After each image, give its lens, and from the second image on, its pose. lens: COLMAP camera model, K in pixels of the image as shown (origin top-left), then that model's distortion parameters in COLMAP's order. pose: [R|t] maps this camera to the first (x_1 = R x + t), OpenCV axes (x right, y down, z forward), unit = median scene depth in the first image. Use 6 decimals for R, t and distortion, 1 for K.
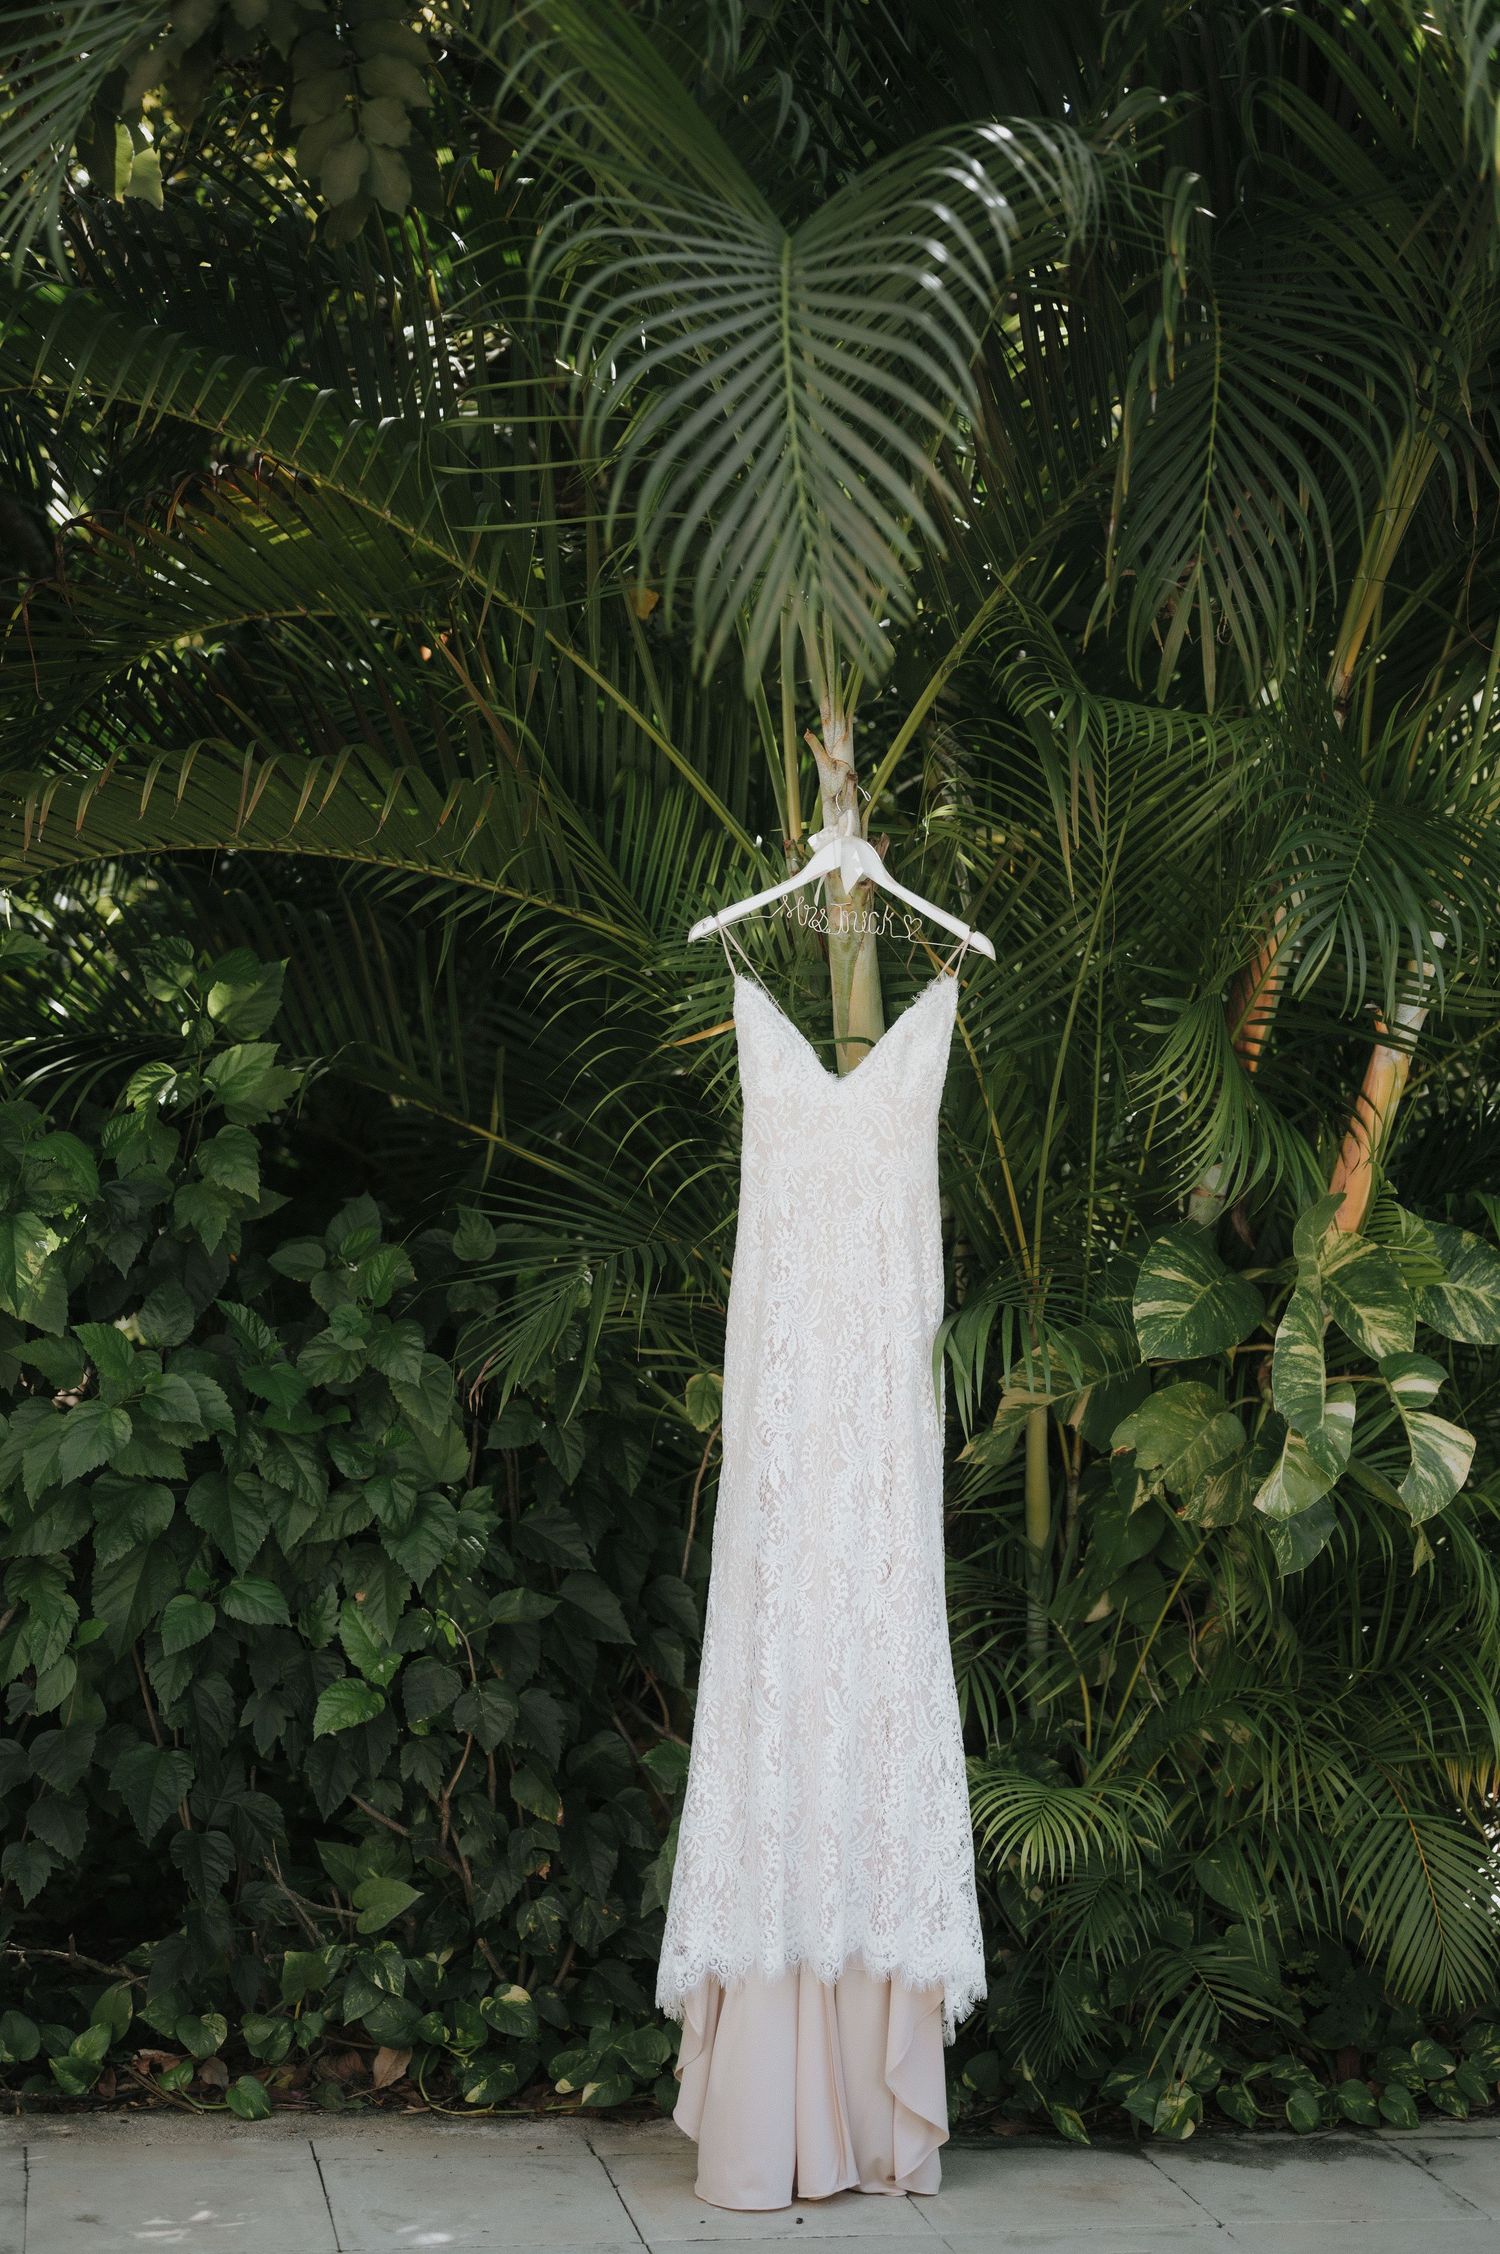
lens RADIAL K [[3288.1, 0, 750.0], [0, 3288.1, 1127.0], [0, 0, 1]] dist [0.000380, -0.042175]
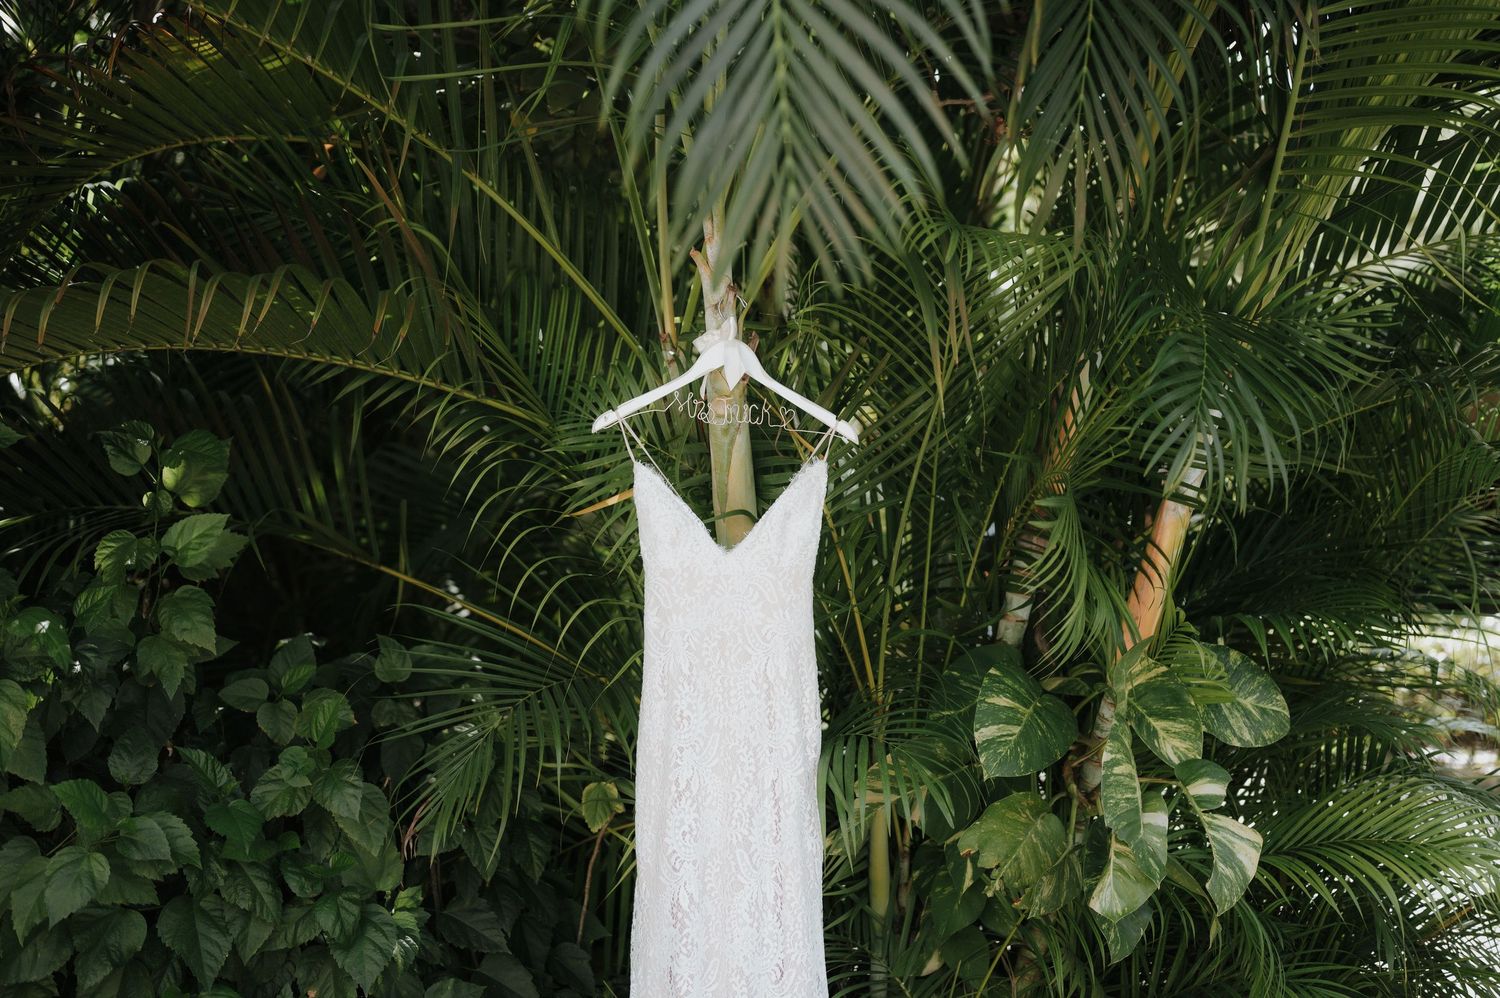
lens RADIAL K [[2188.2, 0, 750.0], [0, 2188.2, 499.0], [0, 0, 1]] dist [0.000380, -0.042175]
pose [[0.992119, -0.026063, 0.122558, -0.057165], [0.020175, 0.998593, 0.049045, -0.068421], [-0.123664, -0.046186, 0.991249, 0.231027]]
